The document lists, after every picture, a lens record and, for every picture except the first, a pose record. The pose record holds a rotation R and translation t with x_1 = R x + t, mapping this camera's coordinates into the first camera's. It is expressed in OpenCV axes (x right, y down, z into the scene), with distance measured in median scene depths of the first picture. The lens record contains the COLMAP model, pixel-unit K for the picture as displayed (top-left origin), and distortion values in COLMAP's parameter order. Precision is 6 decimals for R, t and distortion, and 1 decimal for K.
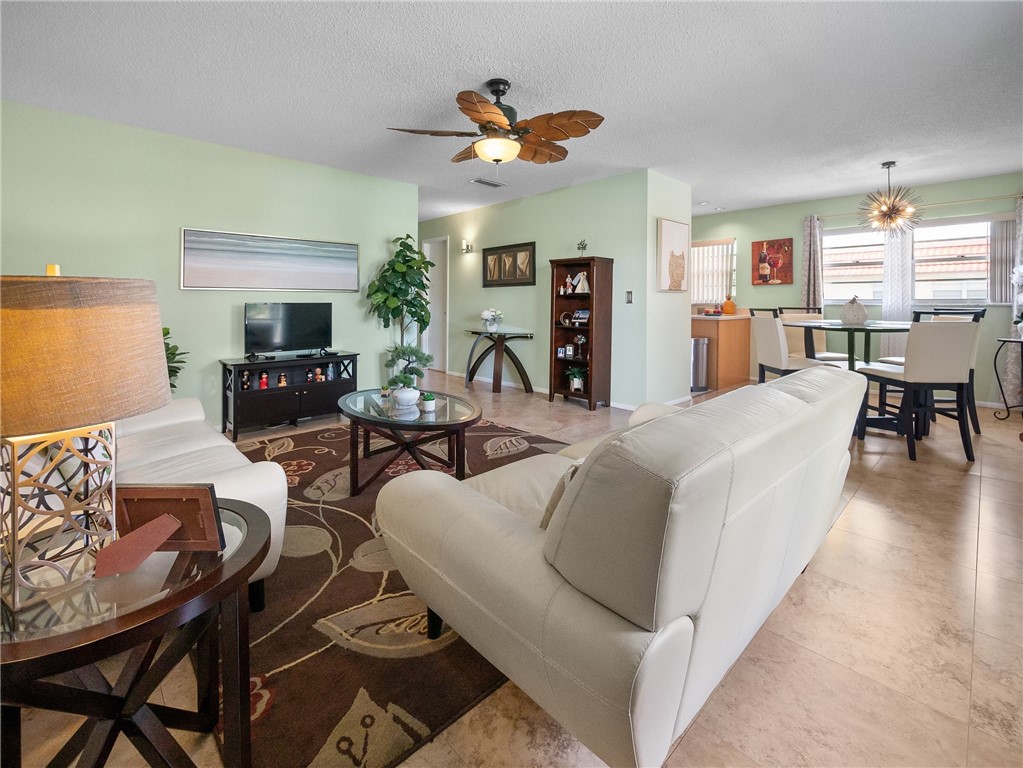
lens RADIAL K [[445.9, 0, 517.8], [0, 445.9, 314.0], [0, 0, 1]] dist [-0.011262, 0.000079]
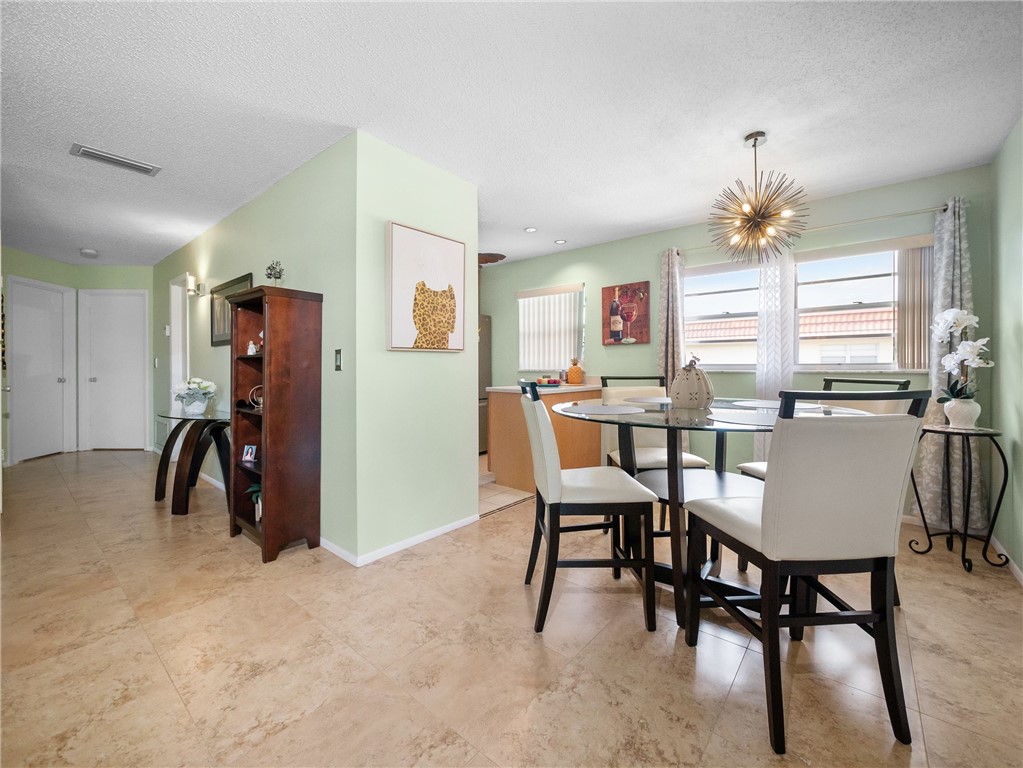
lens RADIAL K [[432.0, 0, 510.7], [0, 432.0, 381.5], [0, 0, 1]] dist [-0.011330, 0.000043]
pose [[0.991623, -0.004649, 0.129084, 0.342322], [0.003977, 0.999977, 0.005464, -0.010499], [-0.129107, -0.004905, 0.991619, 0.366055]]
